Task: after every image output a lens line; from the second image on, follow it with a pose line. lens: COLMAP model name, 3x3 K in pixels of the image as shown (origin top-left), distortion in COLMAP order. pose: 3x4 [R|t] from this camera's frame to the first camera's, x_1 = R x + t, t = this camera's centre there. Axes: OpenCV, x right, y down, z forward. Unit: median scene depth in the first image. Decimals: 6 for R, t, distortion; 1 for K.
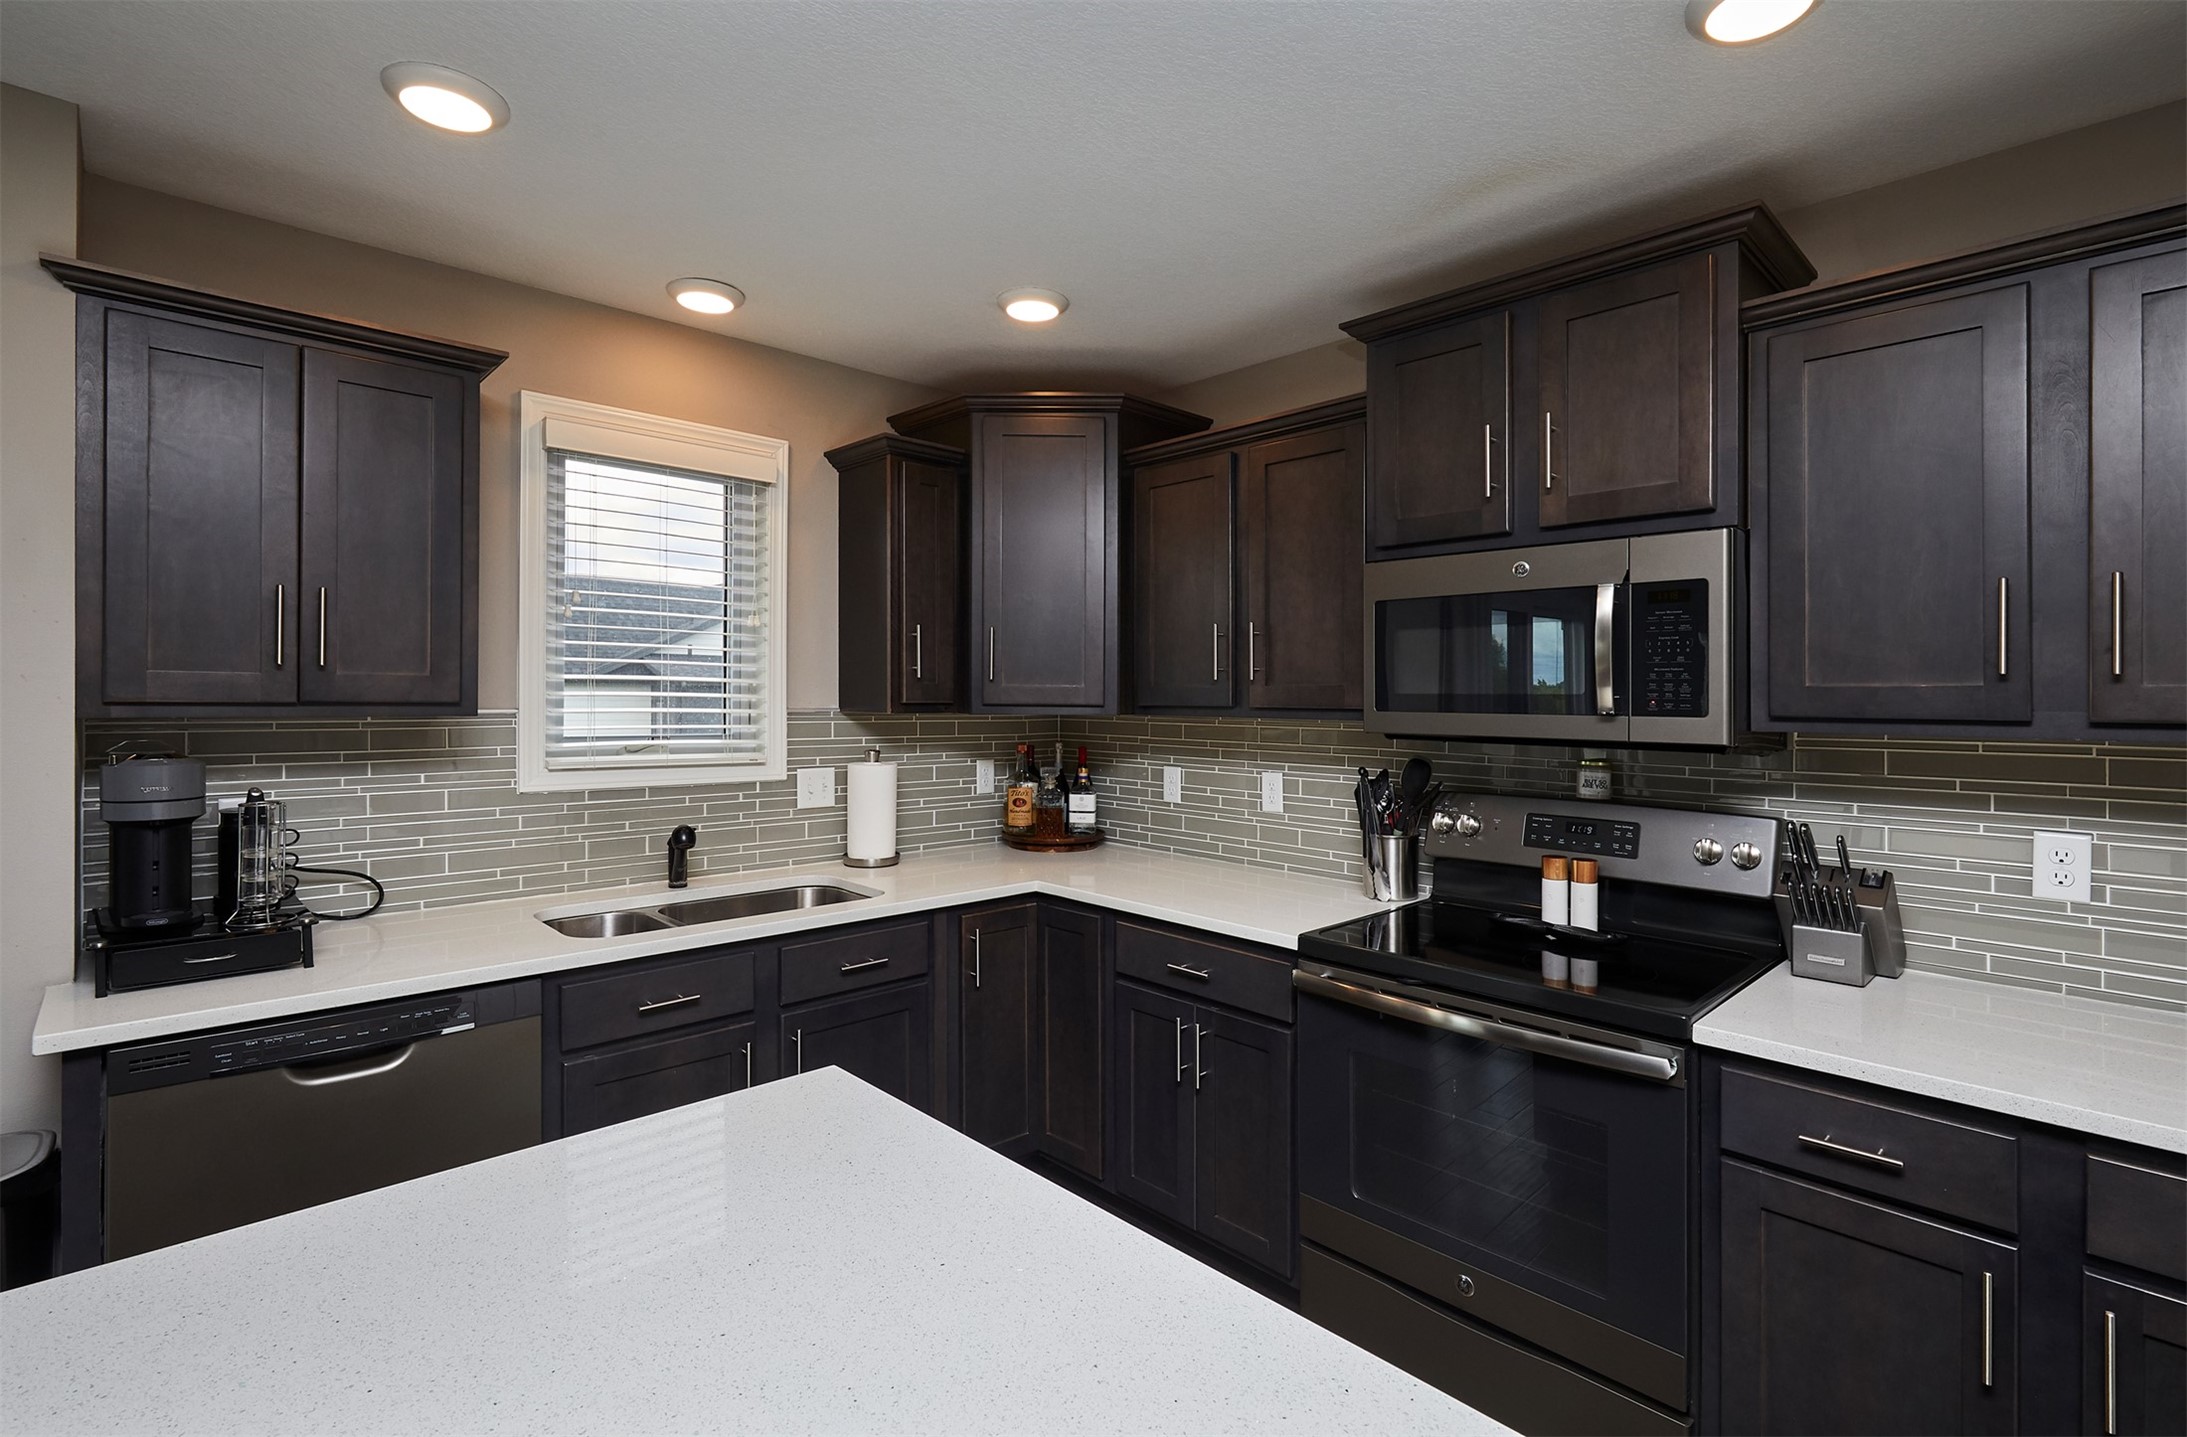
lens RADIAL K [[1038.3, 0, 1060.1], [0, 1038.3, 689.7], [0, 0, 1]] dist [-0.001233, -0.000331]
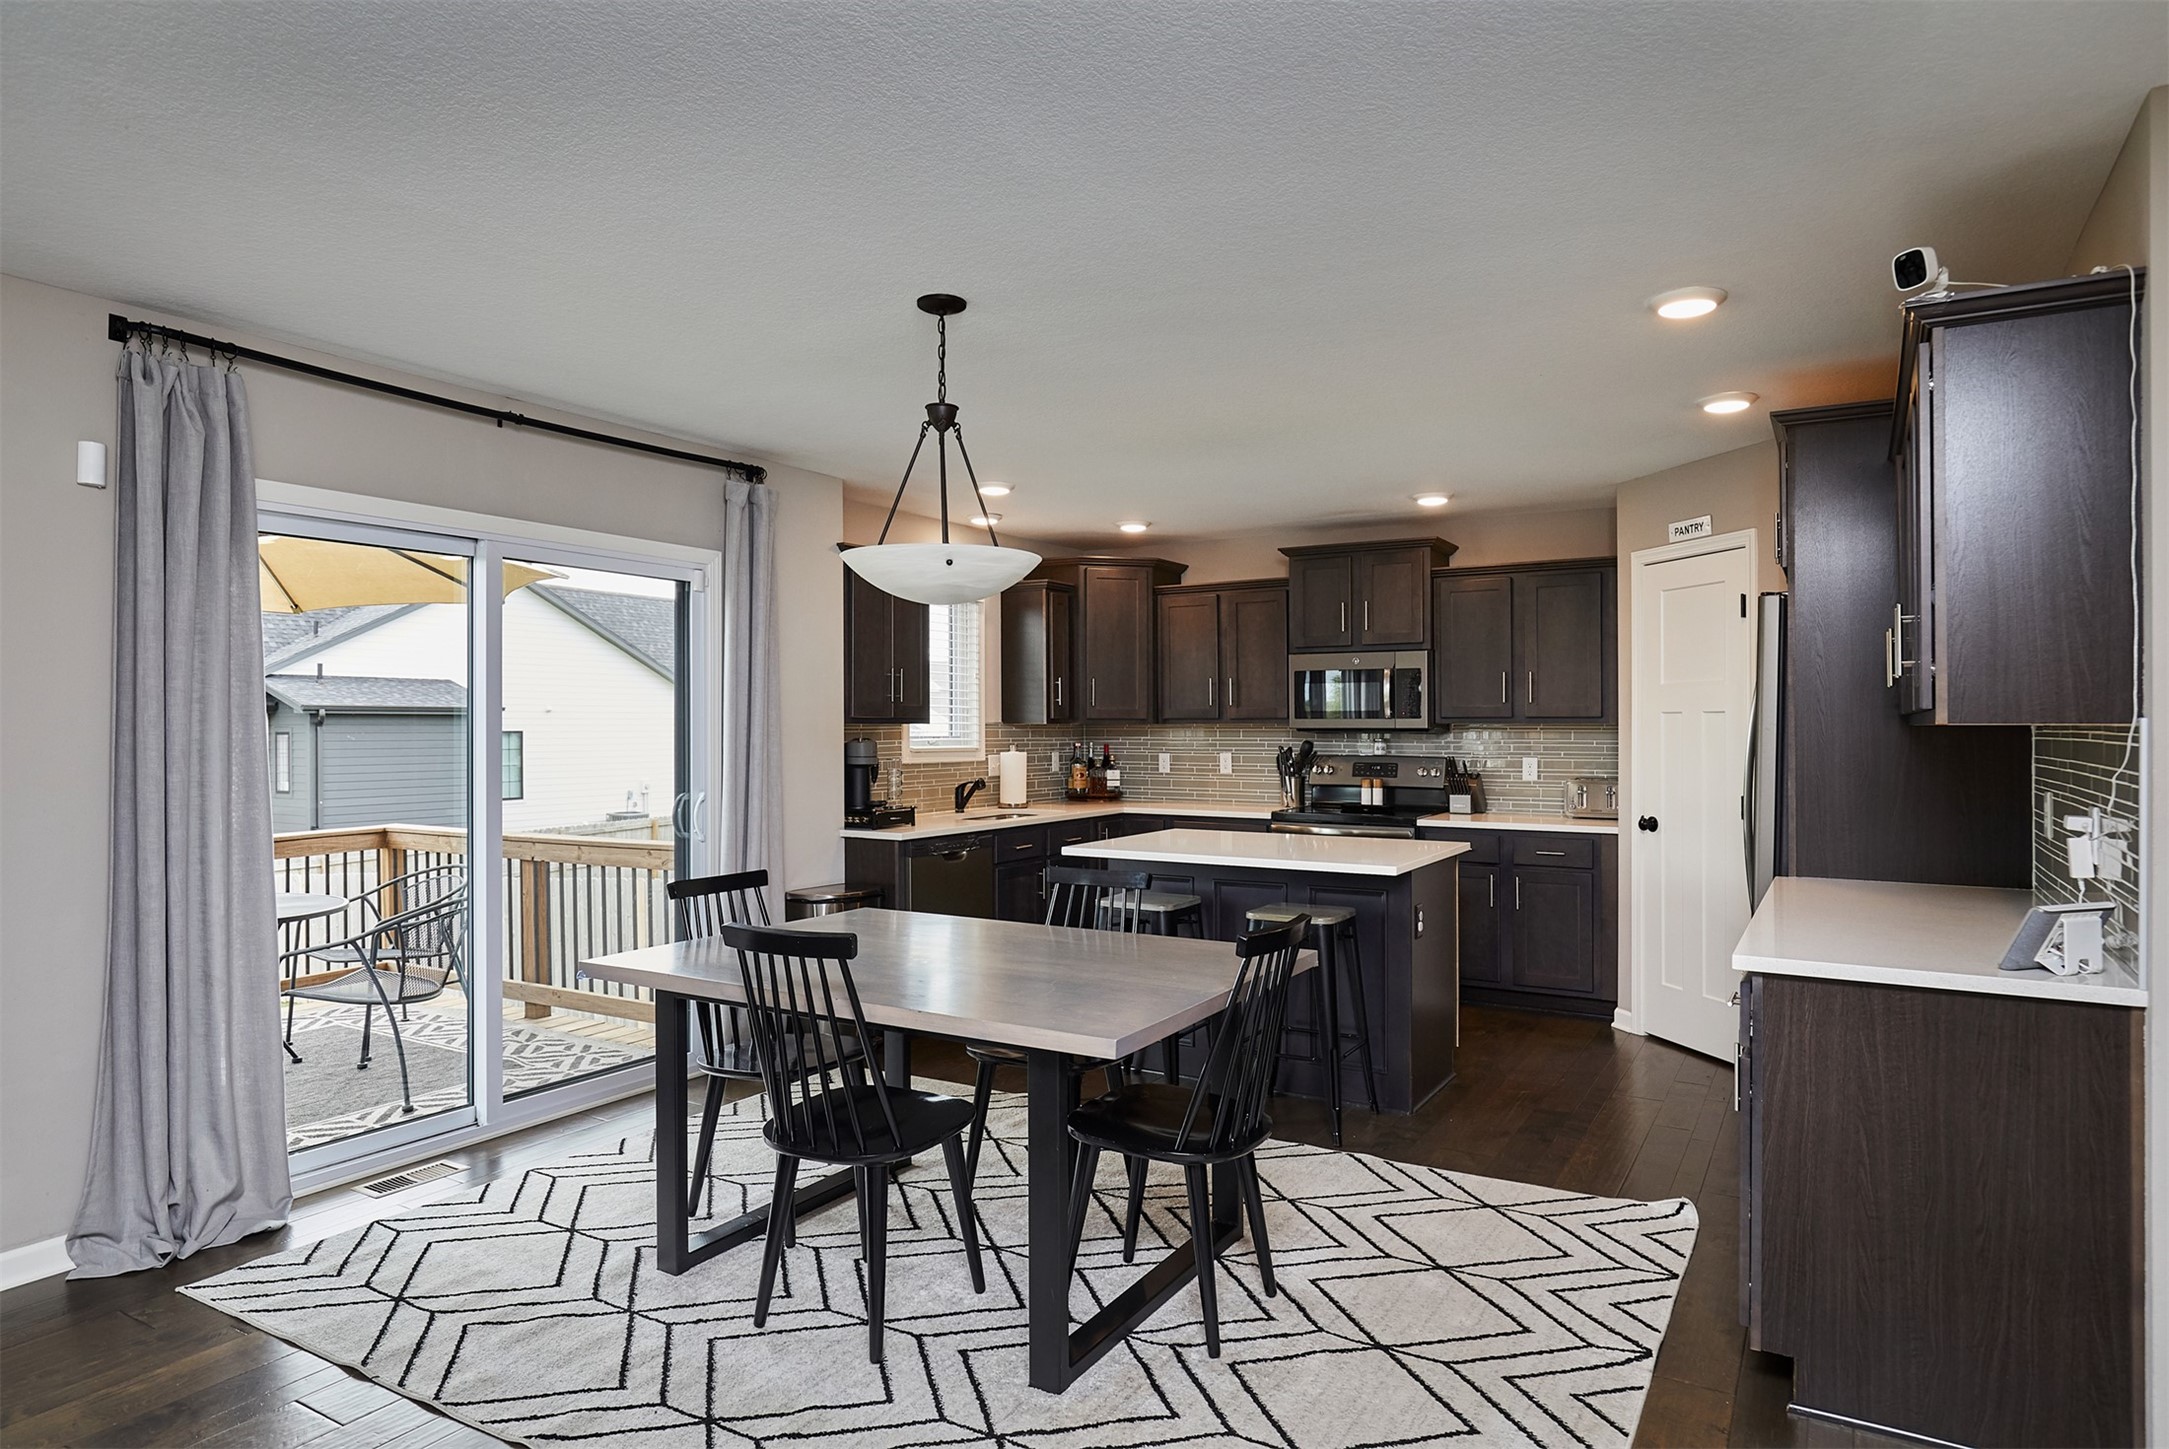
lens RADIAL K [[1294.7, 0, 1084.5], [0, 1294.7, 724.5], [0, 0, 1]] dist [-0.005703, -0.000598]
pose [[0.952310, -0.006439, 0.305065, -0.906480], [0.004854, 0.999970, 0.005955, 0.011783], [-0.305094, -0.004190, 0.952313, -1.420897]]
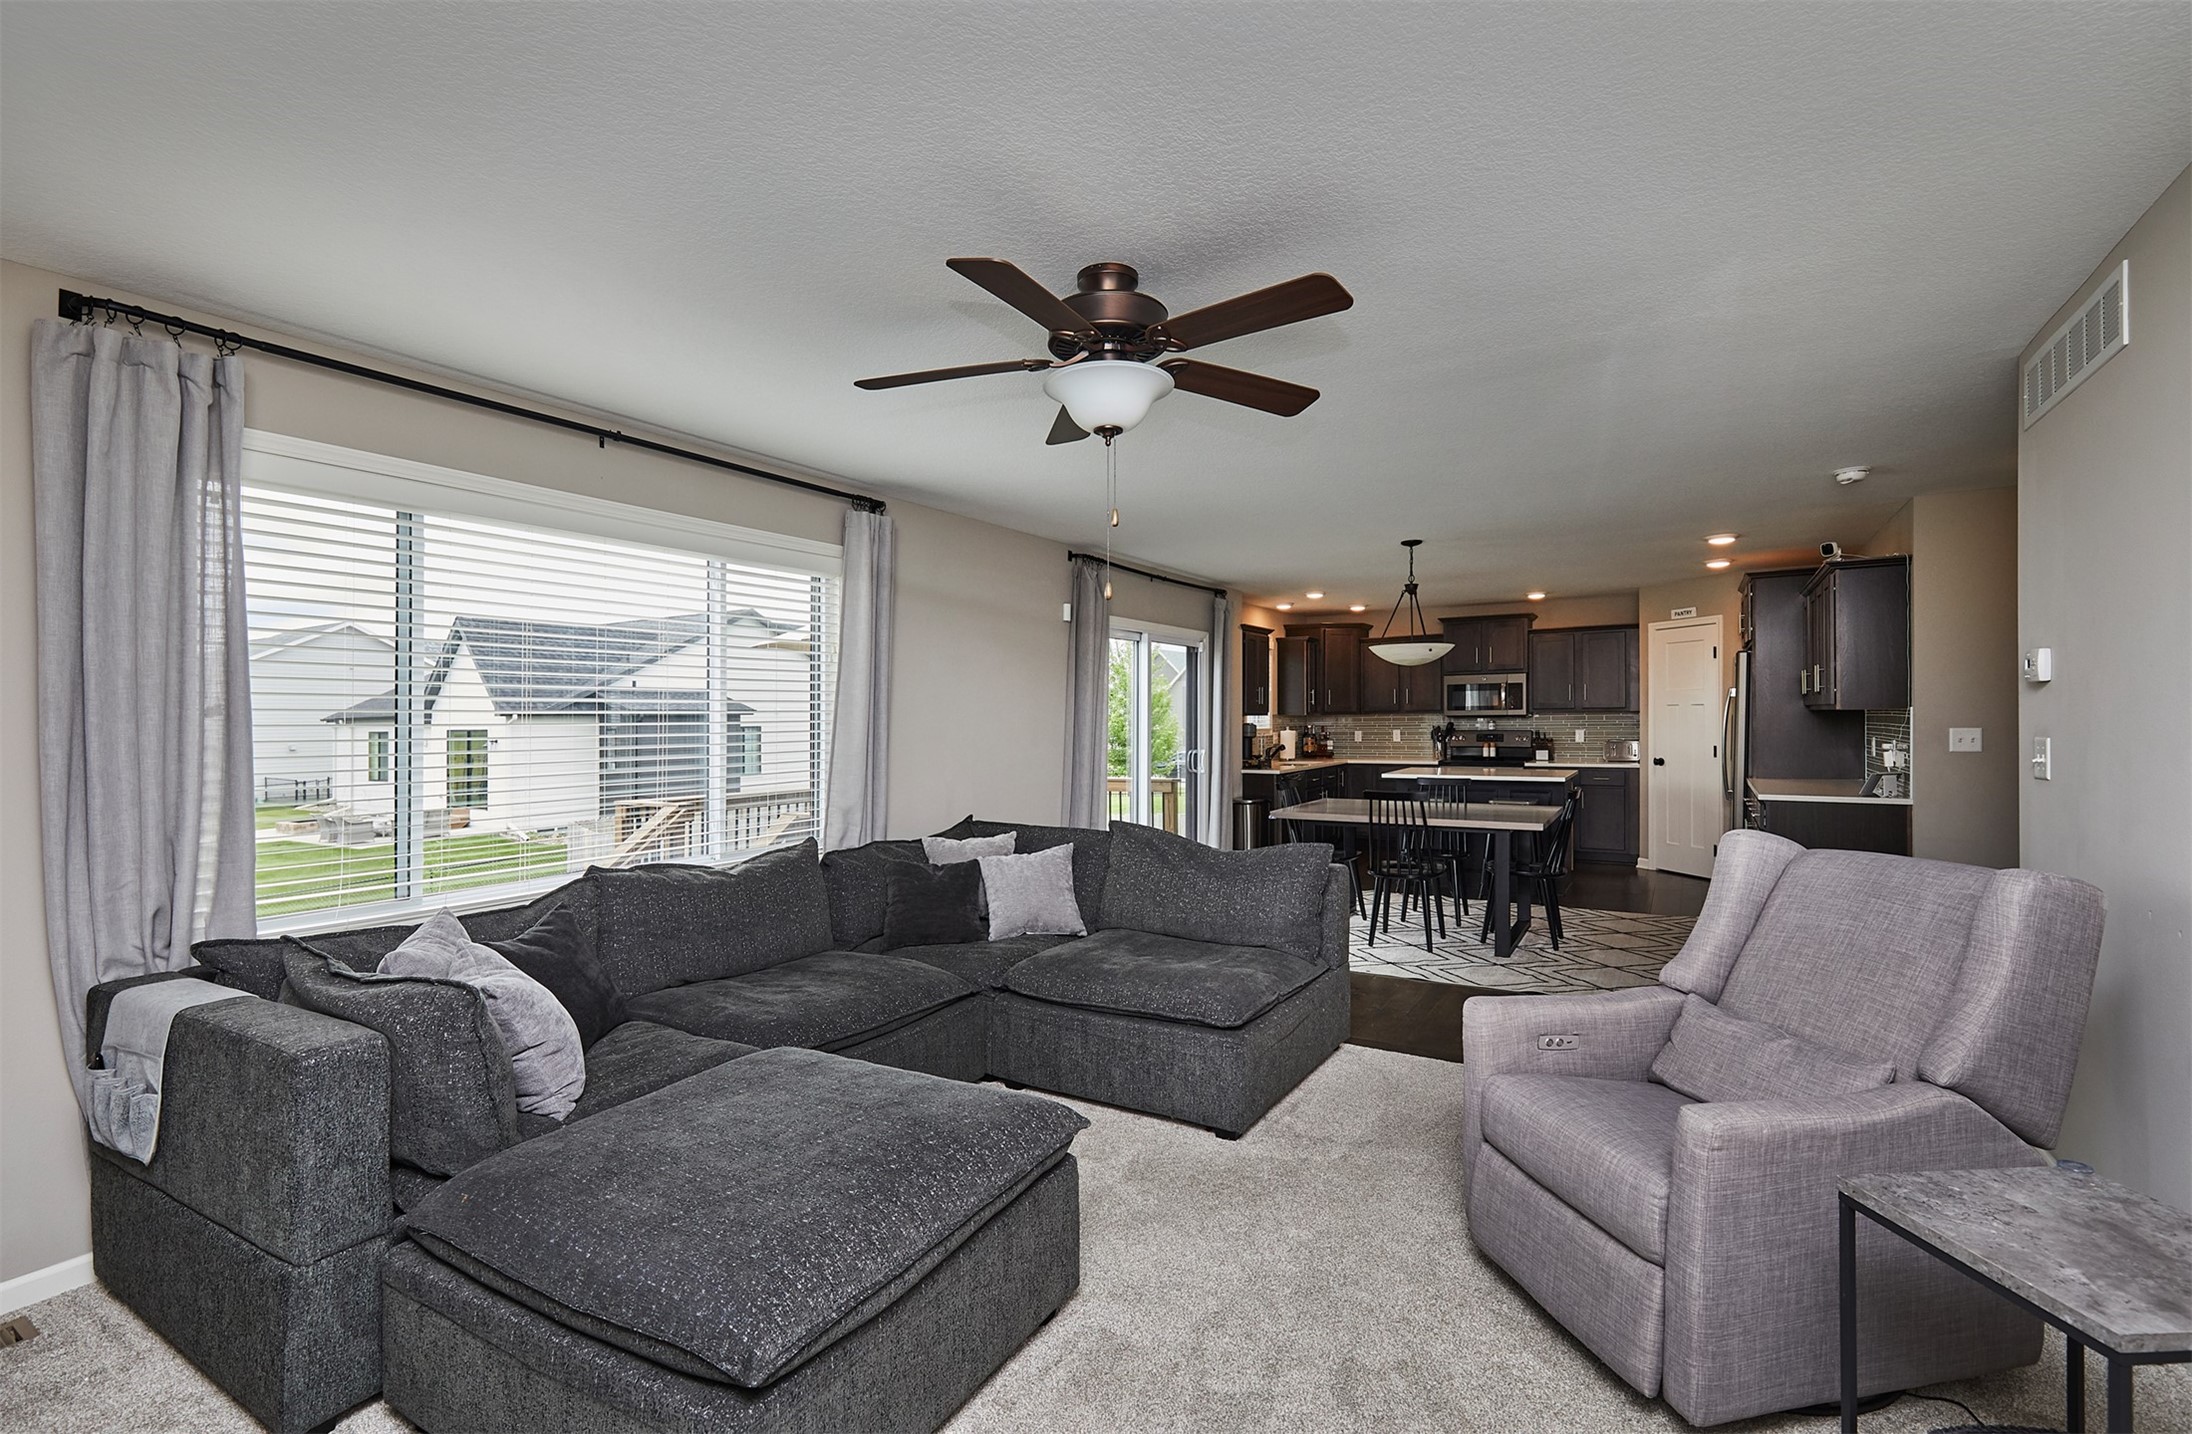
lens RADIAL K [[978.2, 0, 1085.9], [0, 978.2, 726.8], [0, 0, 1]] dist [0.001803, -0.000045]
pose [[0.957901, -0.020493, 0.286367, -2.009275], [0.016745, 0.999739, 0.015529, -0.000299], [-0.286611, -0.010080, 0.957994, -2.151639]]
